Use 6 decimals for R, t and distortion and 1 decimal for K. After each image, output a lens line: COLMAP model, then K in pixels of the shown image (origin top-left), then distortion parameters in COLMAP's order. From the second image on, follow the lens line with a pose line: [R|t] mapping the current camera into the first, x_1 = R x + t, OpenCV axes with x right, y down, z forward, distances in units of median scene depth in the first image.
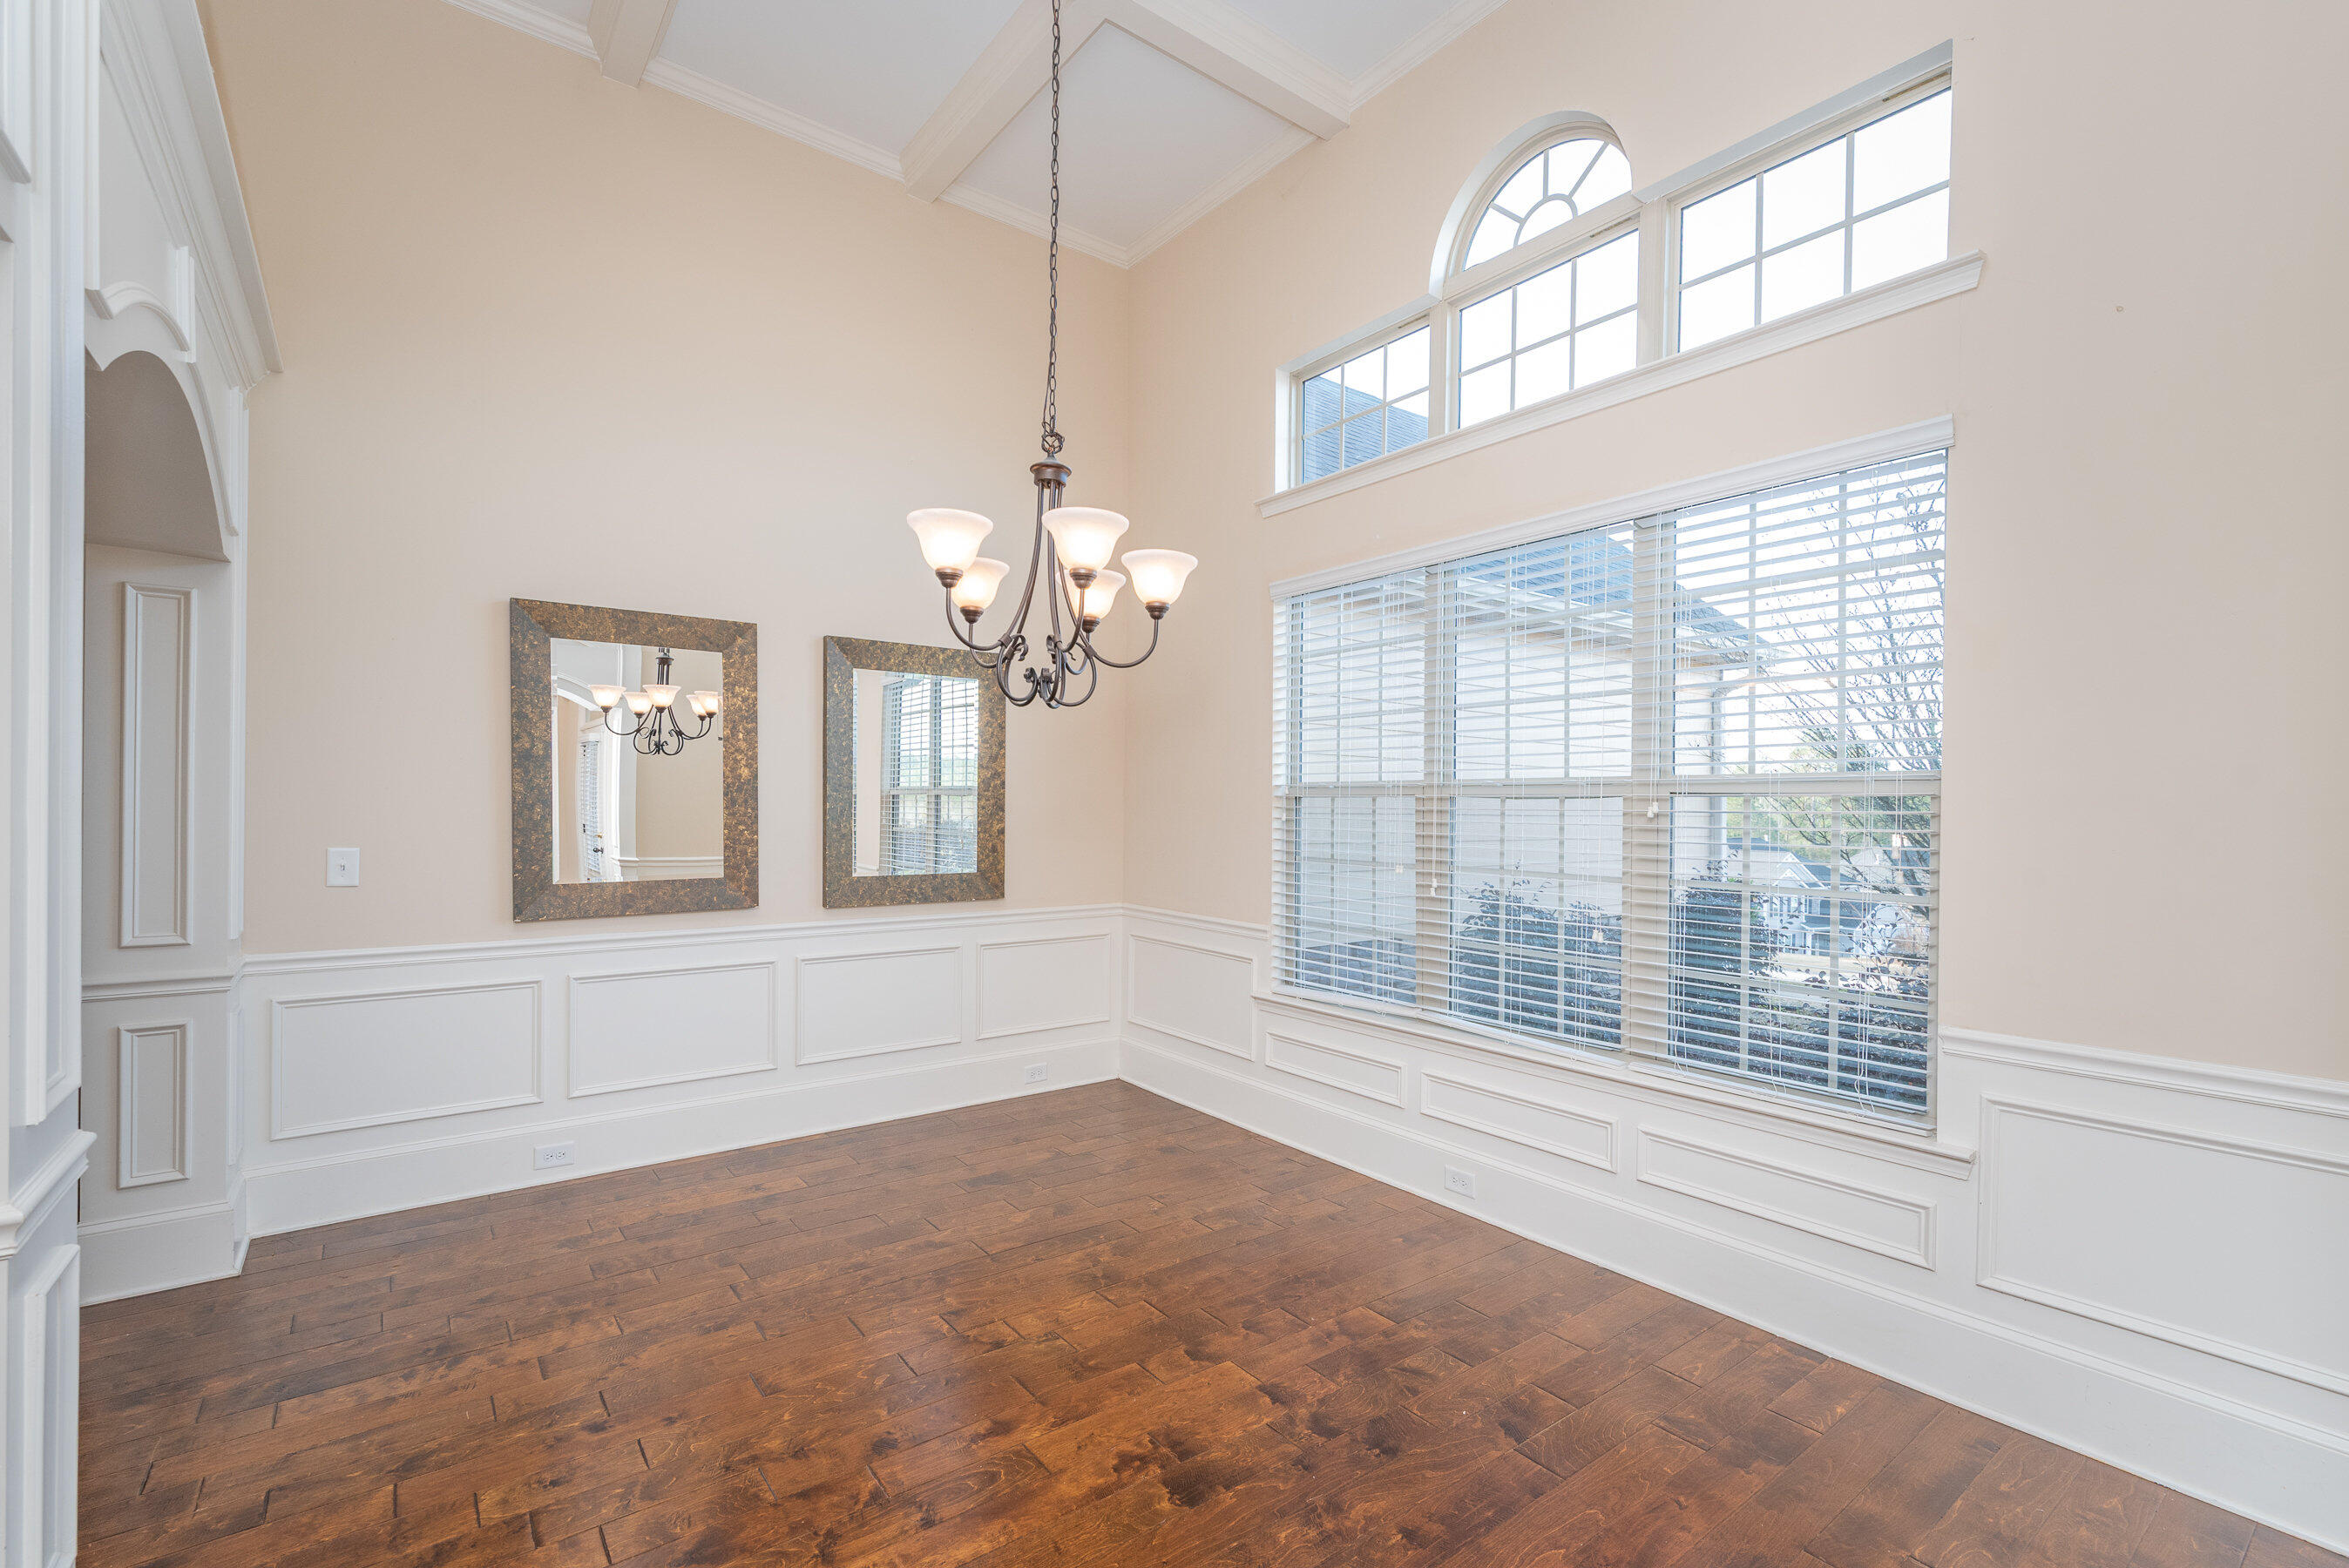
lens RADIAL K [[1001.2, 0, 1176.7], [0, 1001.2, 795.0], [0, 0, 1]] dist [0.002321, -0.001644]
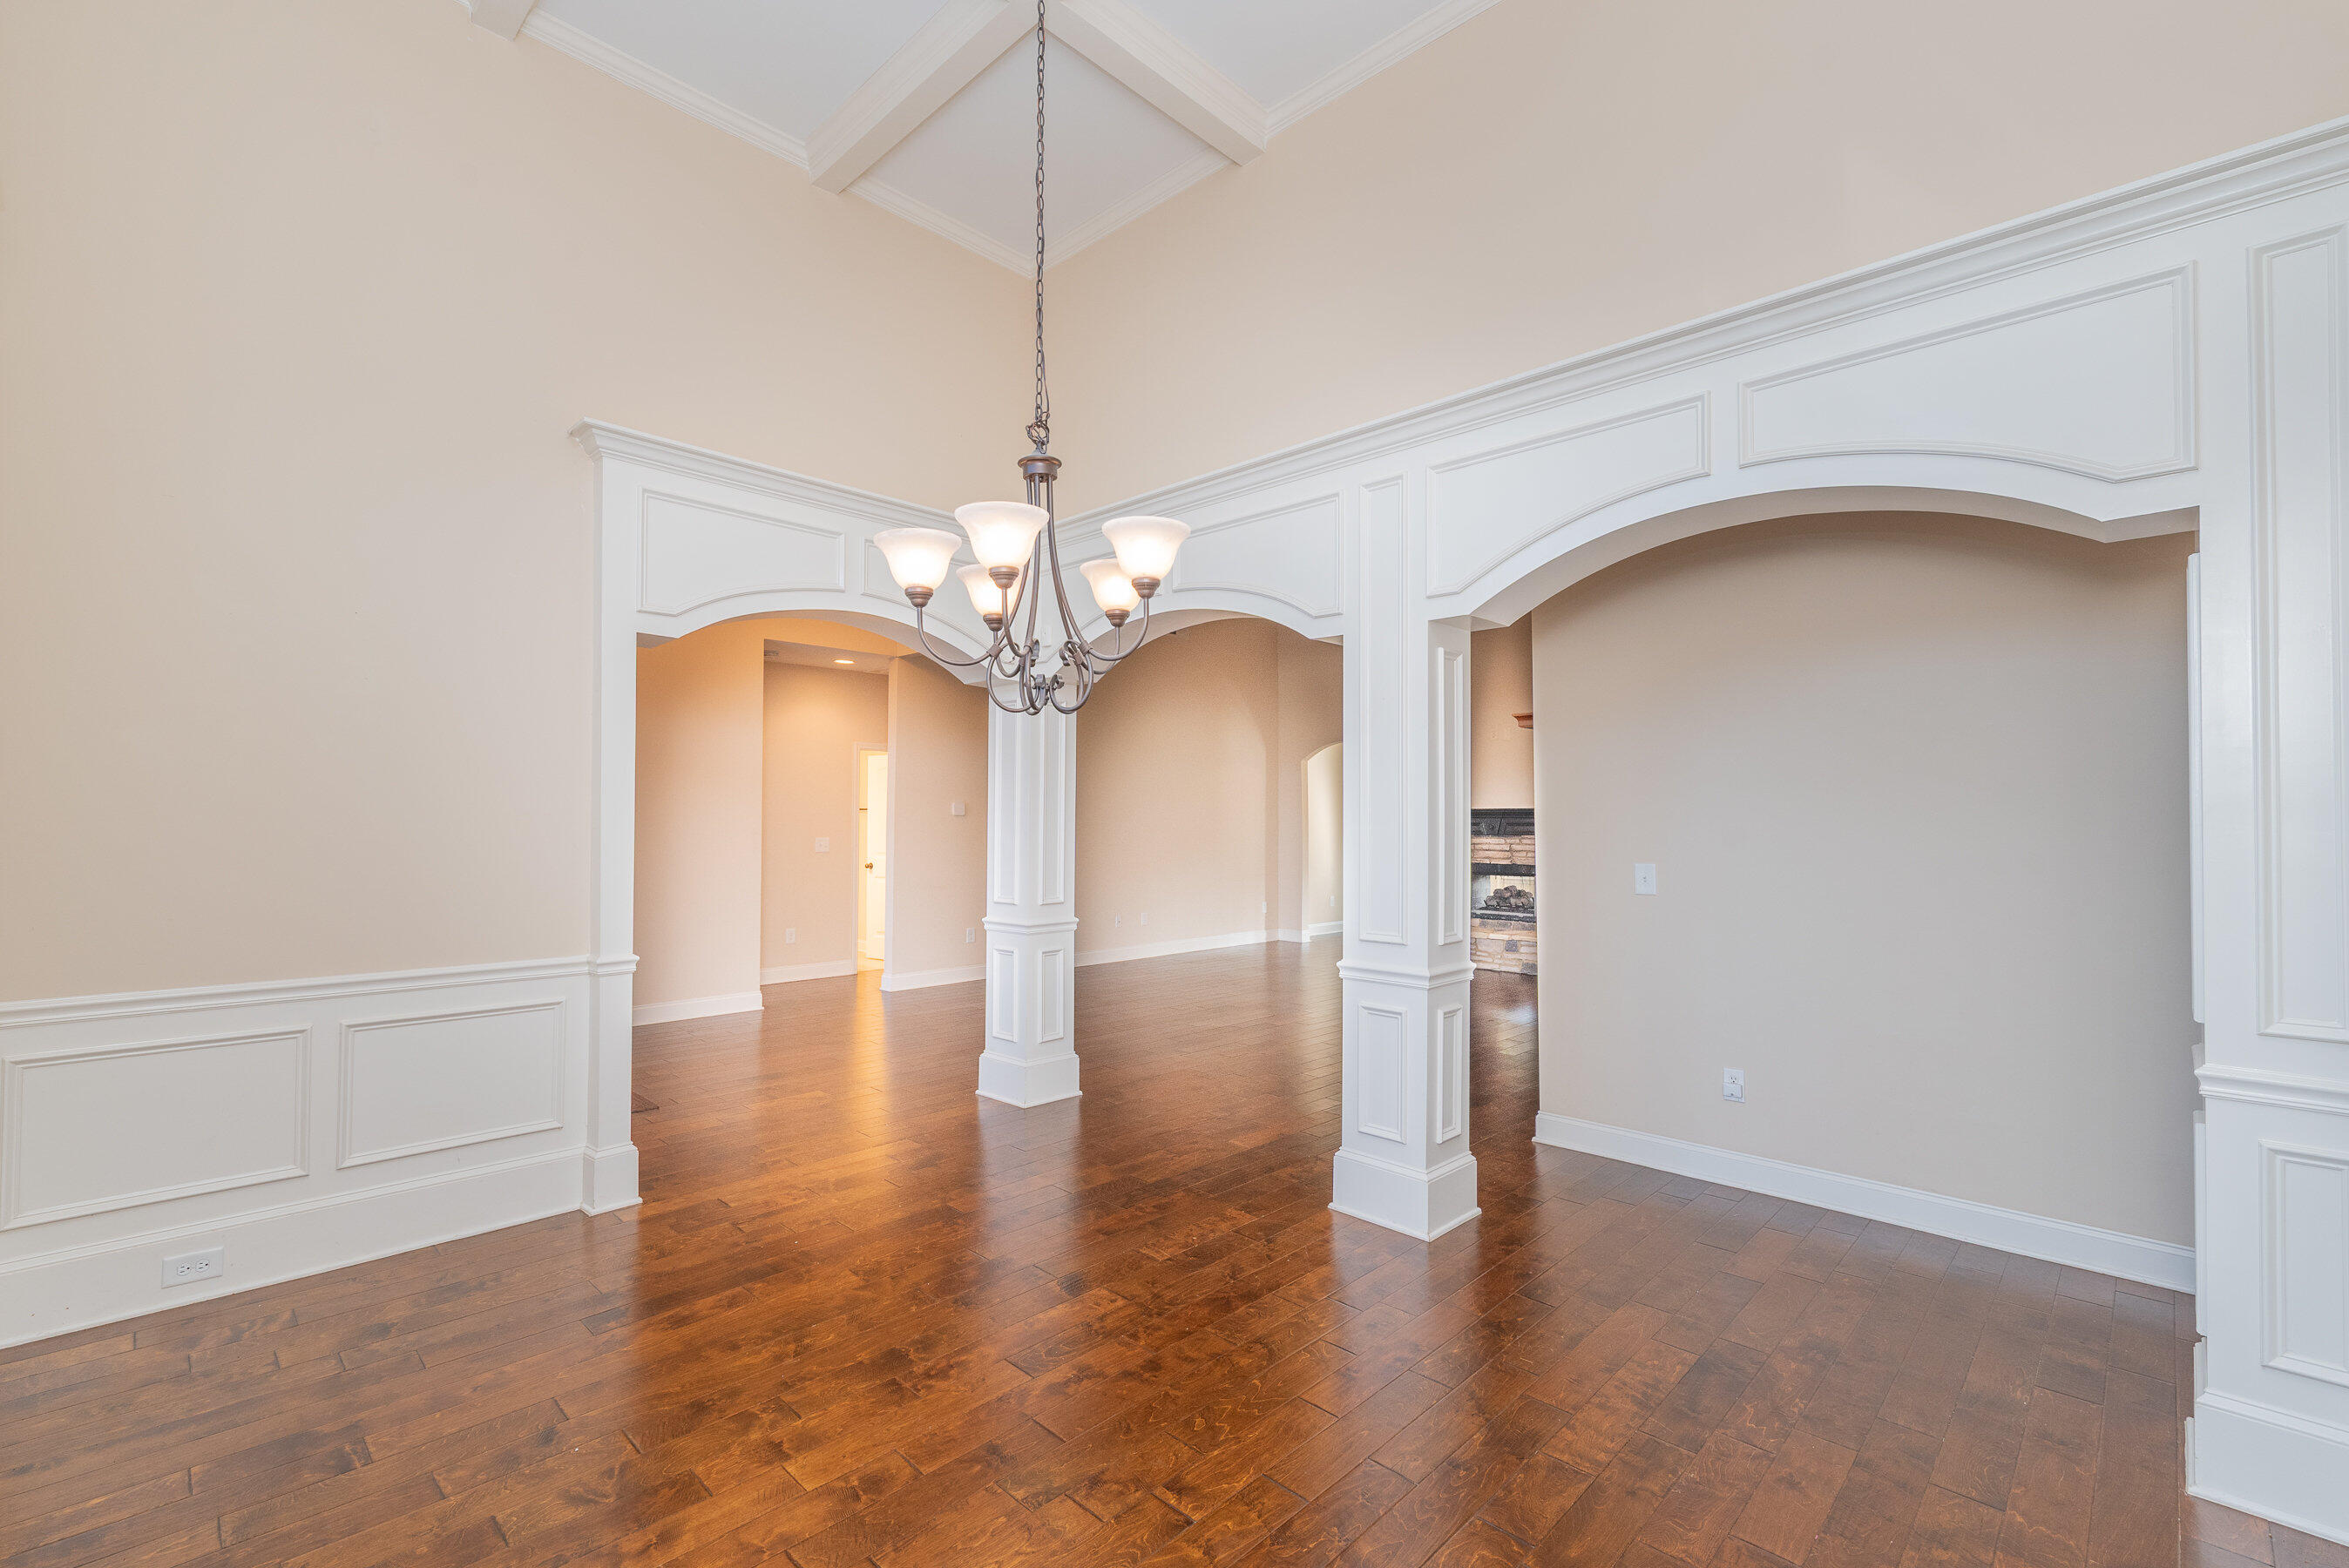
lens RADIAL K [[1001.2, 0, 1162.8], [0, 1001.2, 790.7], [0, 0, 1]] dist [0.002321, -0.001644]
pose [[-0.991468, -0.018114, -0.129086, -0.133226], [-0.015937, 0.999713, -0.017882, -0.001335], [0.129373, -0.015672, -0.991472, 2.064023]]
